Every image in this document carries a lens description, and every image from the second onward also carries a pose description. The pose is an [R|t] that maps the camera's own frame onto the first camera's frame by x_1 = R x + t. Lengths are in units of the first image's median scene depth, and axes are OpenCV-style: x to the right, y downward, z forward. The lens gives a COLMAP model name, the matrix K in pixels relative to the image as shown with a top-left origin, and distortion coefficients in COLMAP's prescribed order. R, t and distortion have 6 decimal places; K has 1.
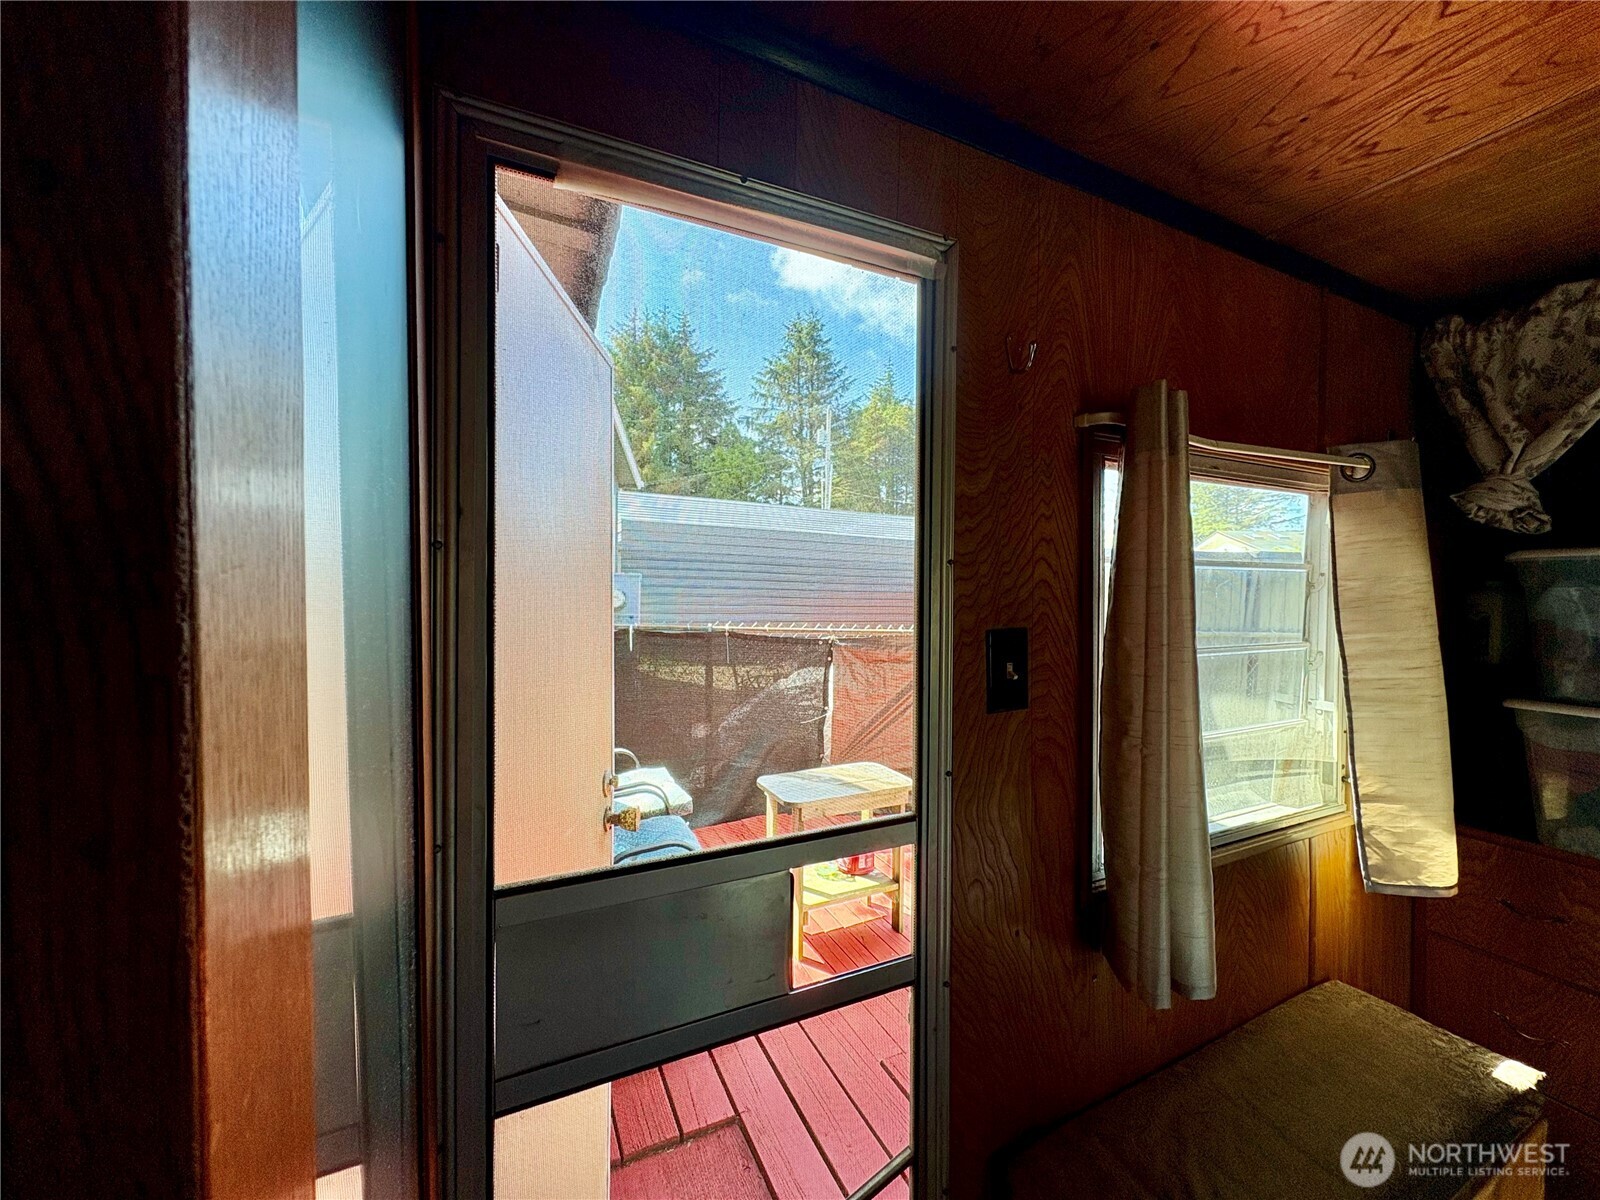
lens RADIAL K [[626.9, 0, 806.1], [0, 626.9, 600.7], [0, 0, 1]] dist [-0.000387, 0.000059]
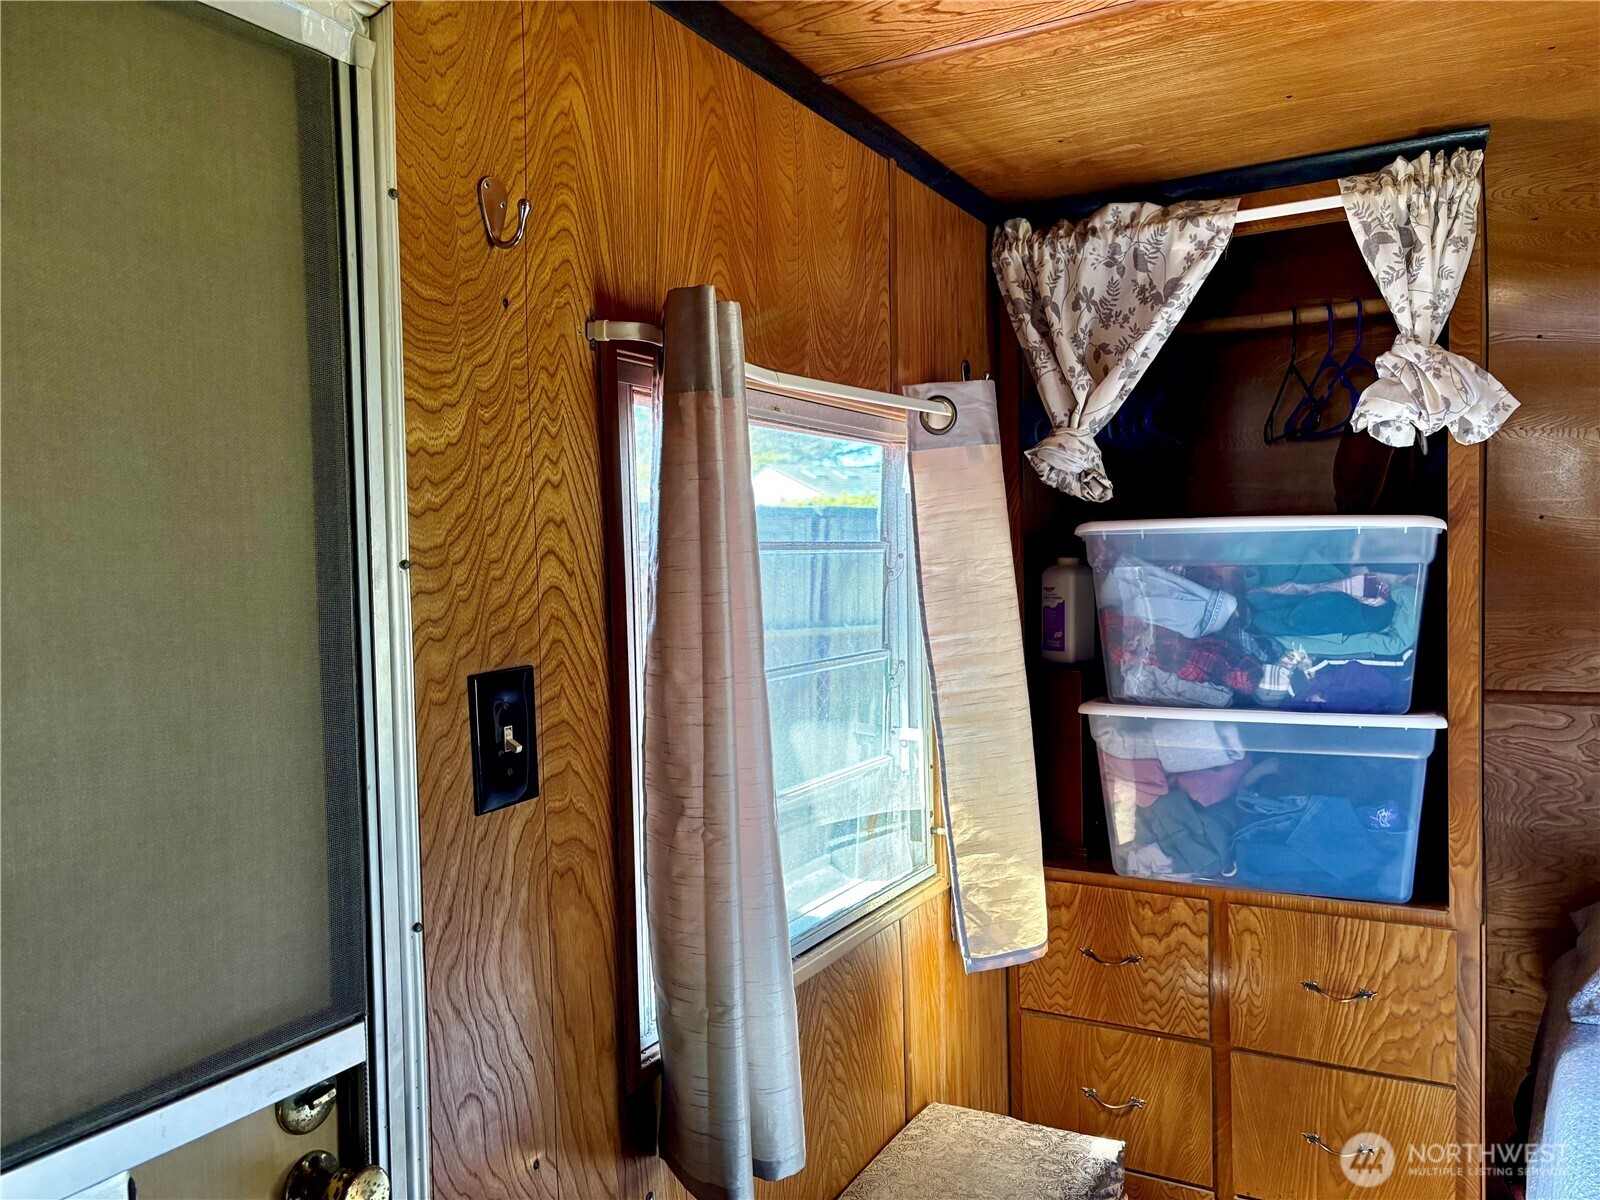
lens RADIAL K [[1207.7, 0, 803.5], [0, 1207.7, 608.0], [0, 0, 1]] dist [0.054572, -0.069122]
pose [[0.820227, -0.046325, 0.570159, -0.079692], [0.034689, 0.998909, 0.031257, -0.031857], [-0.570985, -0.005860, 0.820939, -0.096274]]
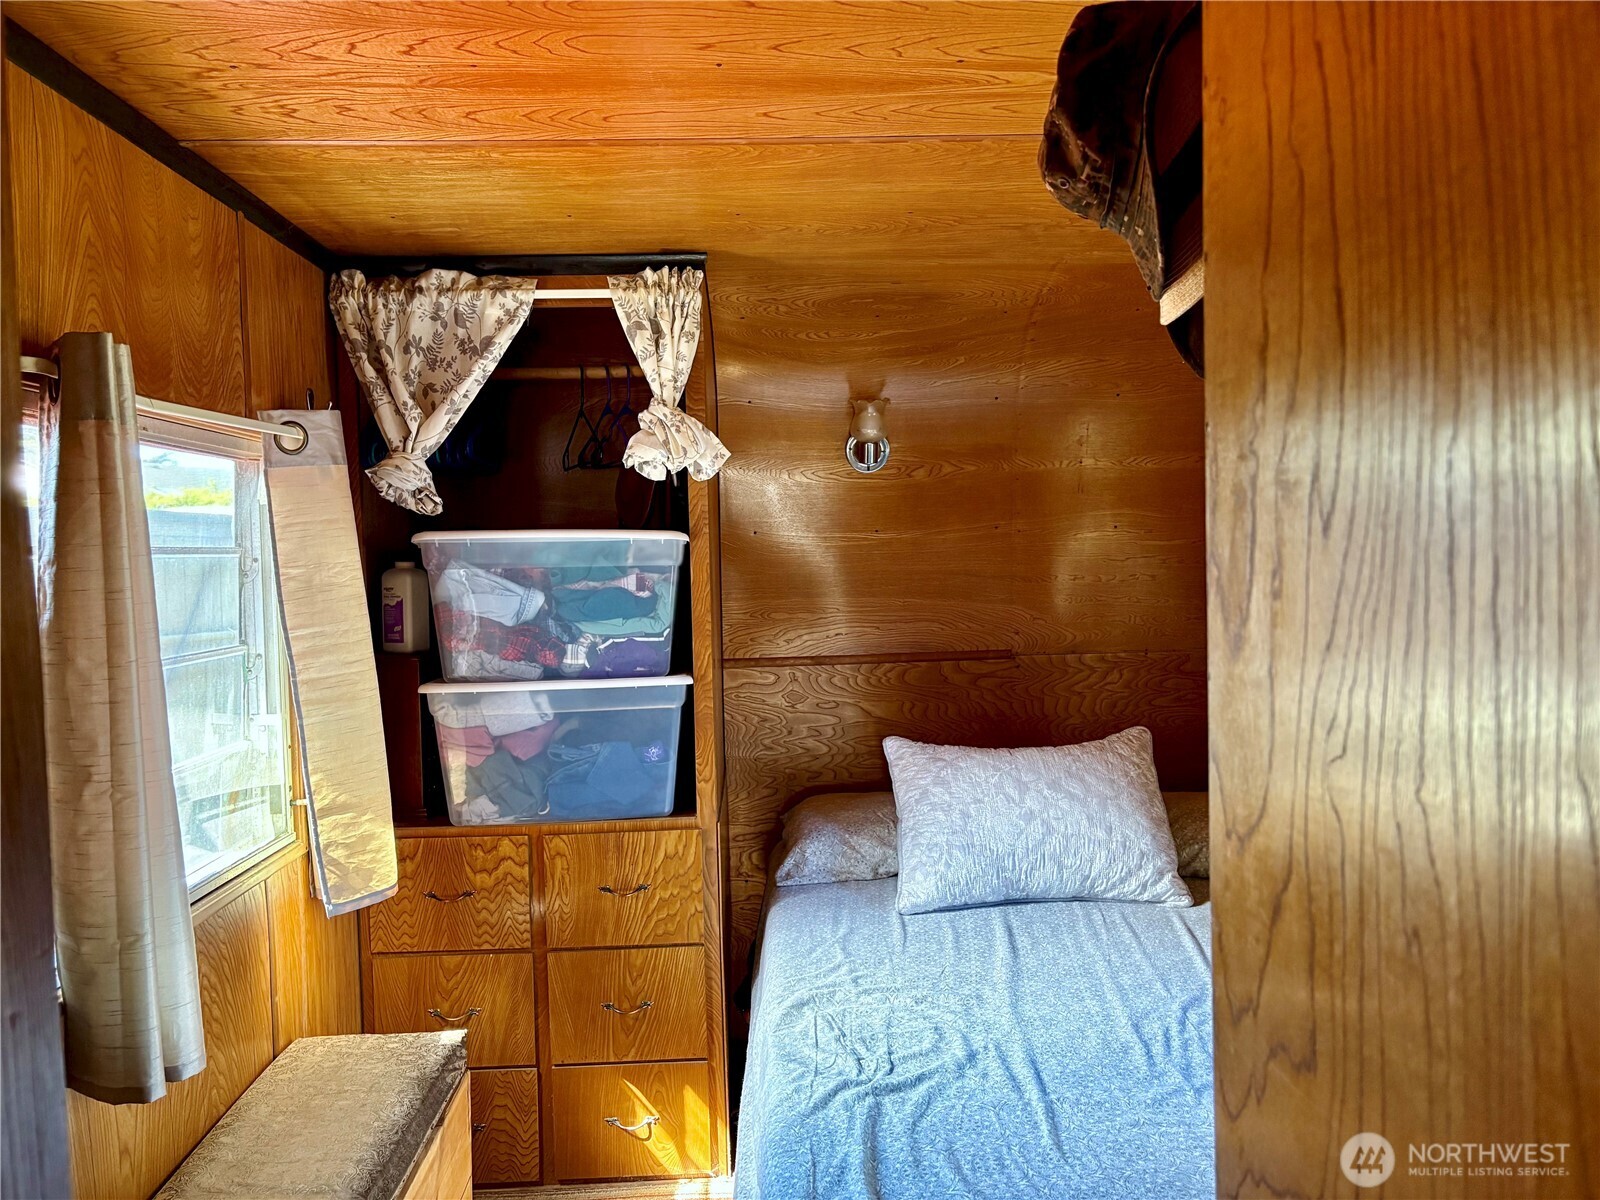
lens RADIAL K [[1207.7, 0, 803.5], [0, 1207.7, 608.0], [0, 0, 1]] dist [0.054572, -0.069122]
pose [[0.399156, -0.058287, 0.915028, -0.383581], [0.039147, 0.998151, 0.046505, -0.027850], [-0.916047, 0.017258, 0.400700, -0.318956]]
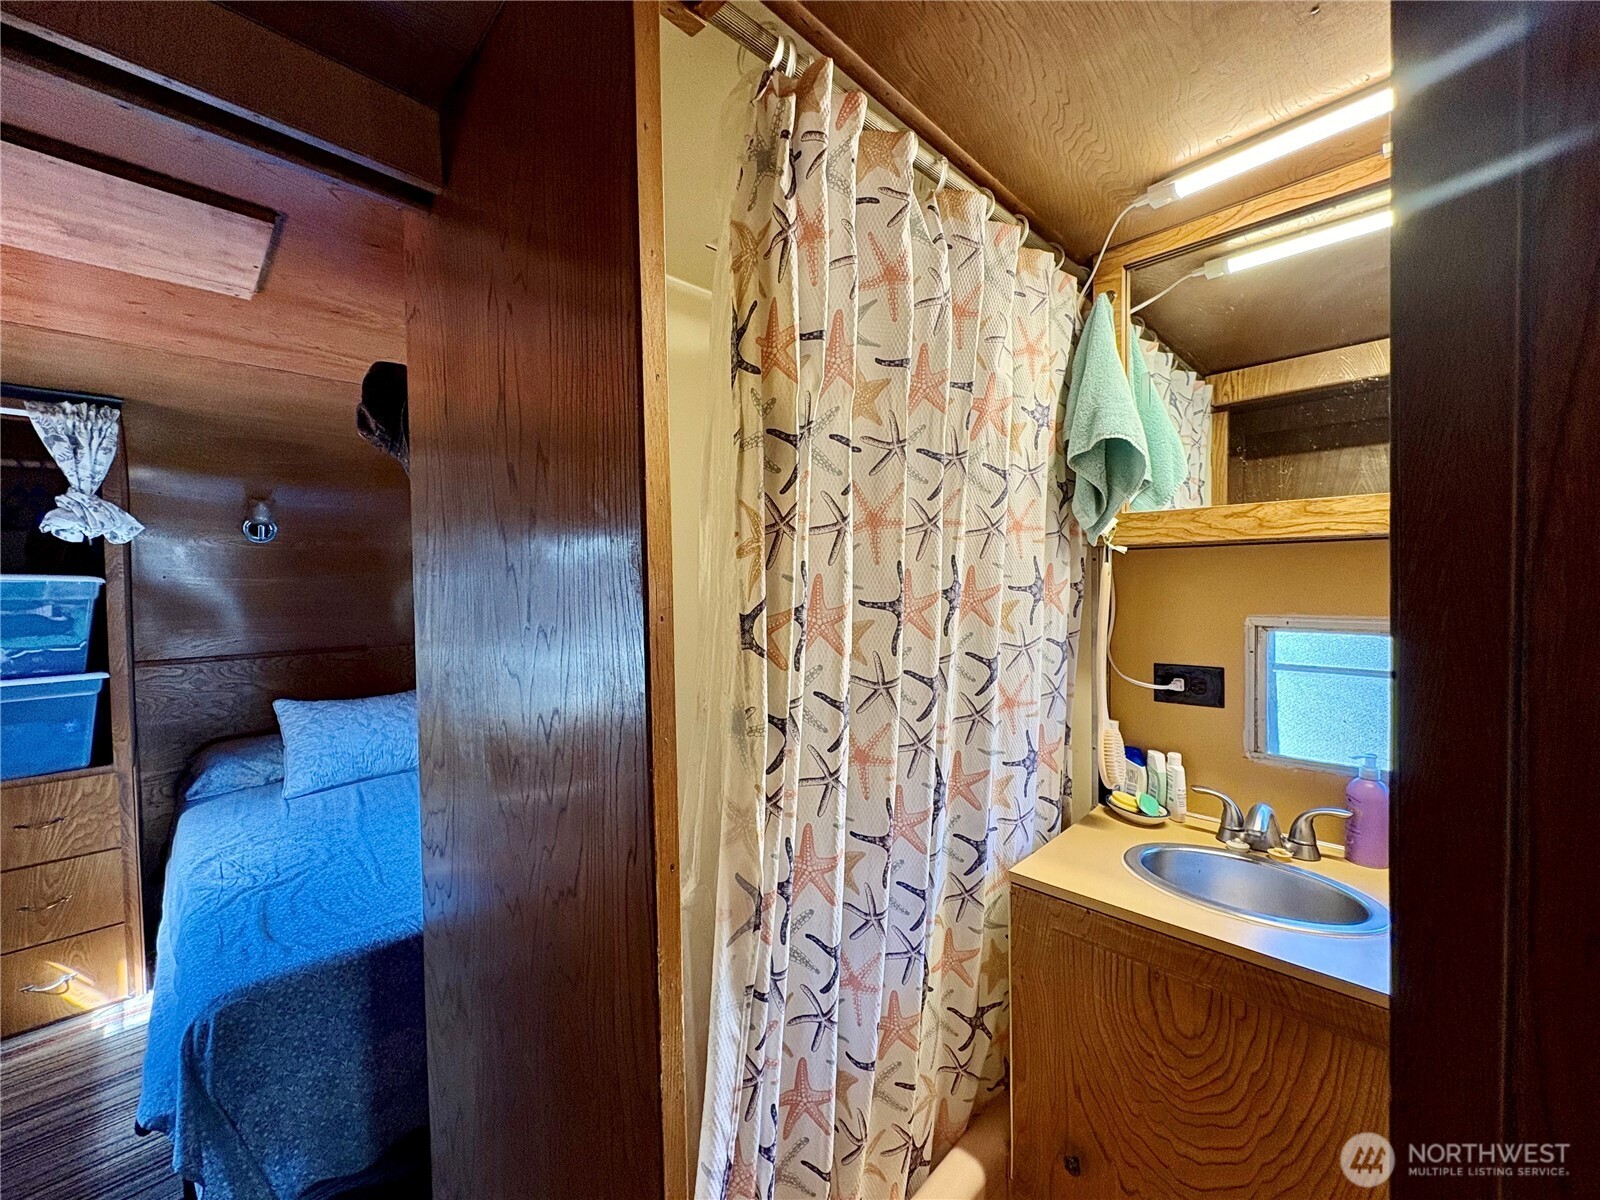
lens RADIAL K [[637.4, 0, 800.0], [0, 637.4, 600.0], [0, 0, 1]] dist [0.001259, -0.000367]
pose [[-0.335439, -0.030450, 0.941570, -0.729877], [0.021059, 0.998985, 0.039809, -0.038331], [-0.941827, 0.033182, -0.334457, -0.456027]]
